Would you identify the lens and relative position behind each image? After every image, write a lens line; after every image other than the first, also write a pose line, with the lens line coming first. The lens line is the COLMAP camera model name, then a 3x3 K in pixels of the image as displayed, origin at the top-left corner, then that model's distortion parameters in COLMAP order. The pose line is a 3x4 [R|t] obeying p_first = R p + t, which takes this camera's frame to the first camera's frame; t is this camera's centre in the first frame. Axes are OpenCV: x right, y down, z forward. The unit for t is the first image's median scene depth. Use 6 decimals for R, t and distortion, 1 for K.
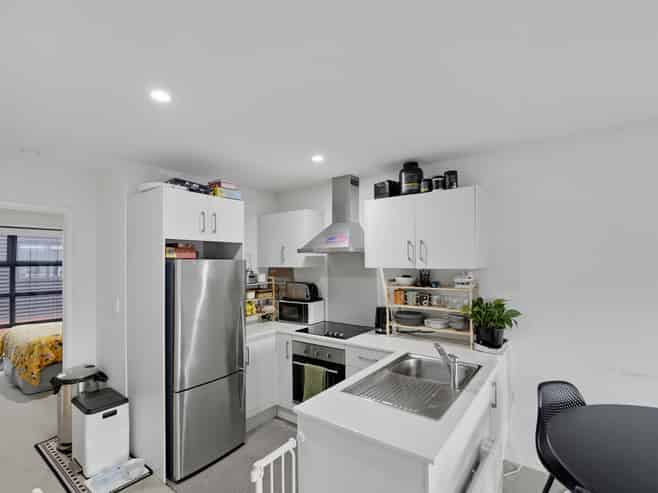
lens RADIAL K [[319.1, 0, 328.2], [0, 319.1, 262.0], [0, 0, 1]] dist [-0.001981, -0.000721]
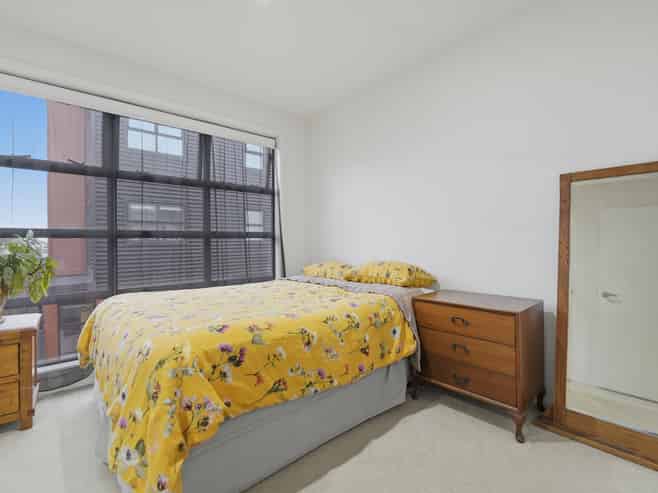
lens RADIAL K [[322.3, 0, 329.3], [0, 322.3, 239.2], [0, 0, 1]] dist [-0.001559, -0.000097]
pose [[0.975420, -0.014808, -0.219855, -0.839031], [0.013907, 0.999887, -0.005647, 0.181015], [0.219913, 0.002451, 0.975516, 0.887450]]
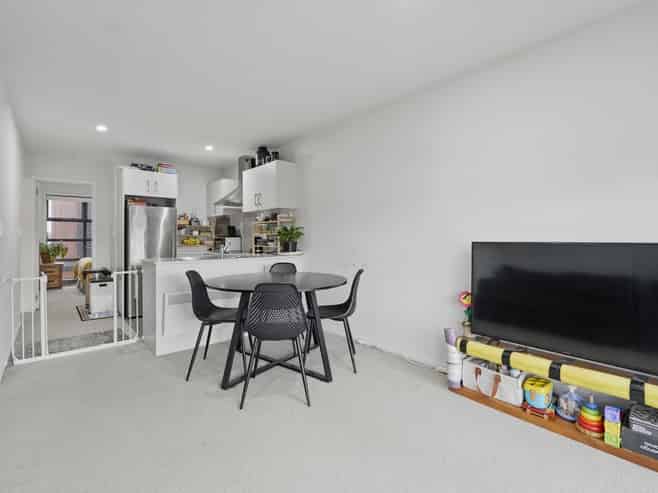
lens RADIAL K [[322.3, 0, 329.3], [0, 322.3, 239.2], [0, 0, 1]] dist [-0.001559, -0.000097]
pose [[0.977837, 0.002918, -0.209346, 0.825532], [-0.002142, 0.999990, 0.003931, 0.139058], [0.209355, -0.003395, 0.977834, -0.488332]]
